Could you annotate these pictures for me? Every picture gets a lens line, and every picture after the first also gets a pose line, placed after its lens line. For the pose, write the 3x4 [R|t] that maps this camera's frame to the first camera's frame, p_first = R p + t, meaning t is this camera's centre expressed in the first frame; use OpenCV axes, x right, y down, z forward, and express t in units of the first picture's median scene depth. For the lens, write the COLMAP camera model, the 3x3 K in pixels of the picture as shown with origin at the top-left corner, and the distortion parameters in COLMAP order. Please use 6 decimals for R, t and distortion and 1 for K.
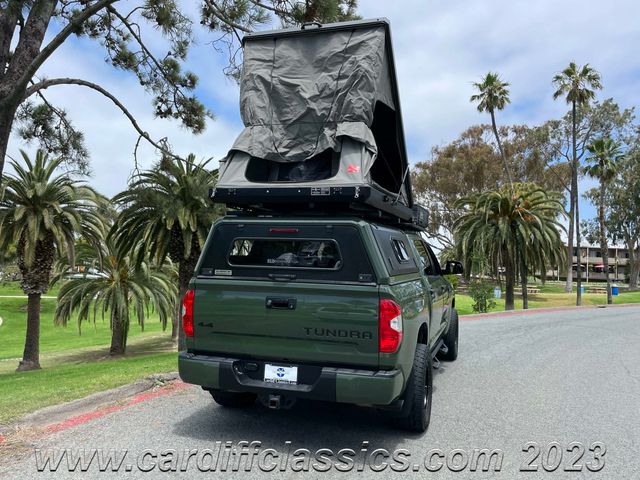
lens RADIAL K [[556.1, 0, 319.4], [0, 556.1, 239.5], [0, 0, 1]] dist [-0.012222, -0.009328]
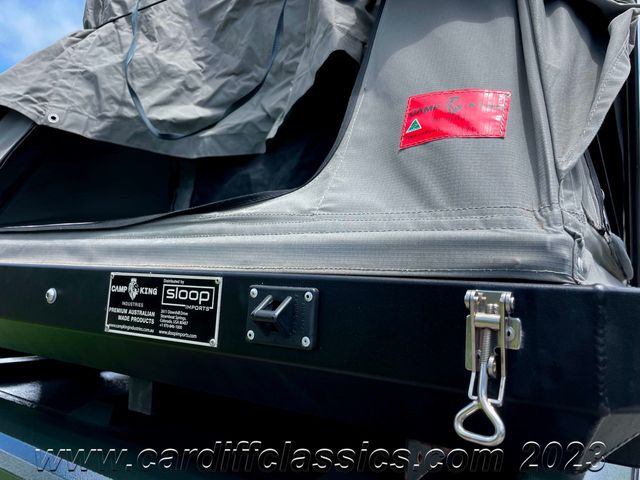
lens RADIAL K [[481.6, 0, 321.1], [0, 481.6, 239.0], [0, 0, 1]] dist [0.021083, -0.006939]
pose [[0.965783, 0.010289, -0.259149, 0.081612], [-0.035366, 0.995104, -0.092292, -0.122994], [0.256930, 0.098299, 0.961418, 1.204296]]
